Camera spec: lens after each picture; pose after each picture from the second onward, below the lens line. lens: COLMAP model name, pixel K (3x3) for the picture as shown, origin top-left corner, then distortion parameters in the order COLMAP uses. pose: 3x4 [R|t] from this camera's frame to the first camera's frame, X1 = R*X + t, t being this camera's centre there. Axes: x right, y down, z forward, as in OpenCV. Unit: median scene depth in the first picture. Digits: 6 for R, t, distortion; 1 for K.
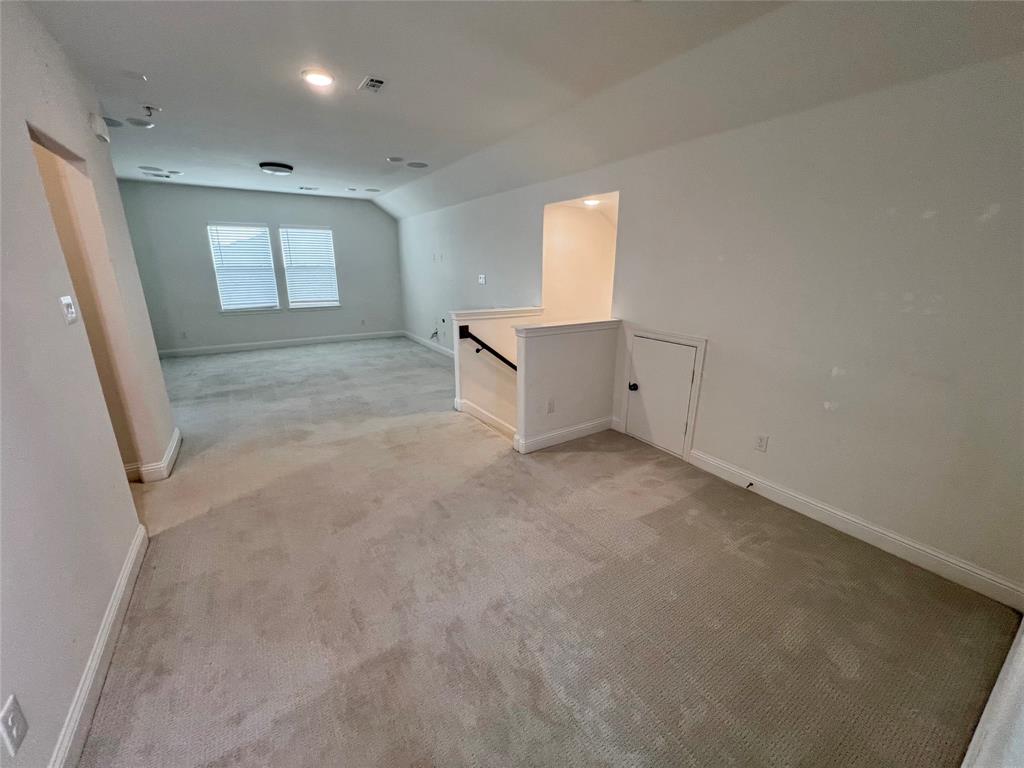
lens RADIAL K [[409.0, 0, 512.0], [0, 409.0, 384.0], [0, 0, 1]] dist [0.000127, 0.000003]
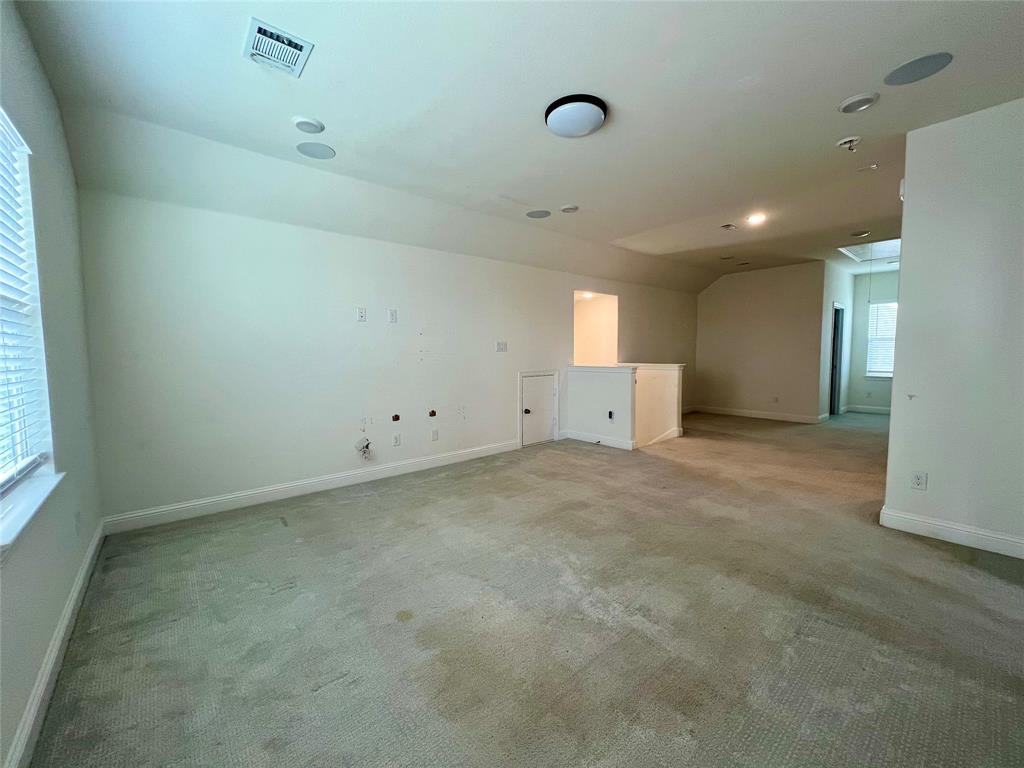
lens RADIAL K [[409.5, 0, 512.0], [0, 409.5, 384.0], [0, 0, 1]] dist [-0.001668, -0.000038]
pose [[-0.132347, -0.086685, 0.987406, -1.283968], [0.276366, 0.953437, 0.120745, -0.371786], [-0.951896, 0.288865, -0.102228, 1.458650]]
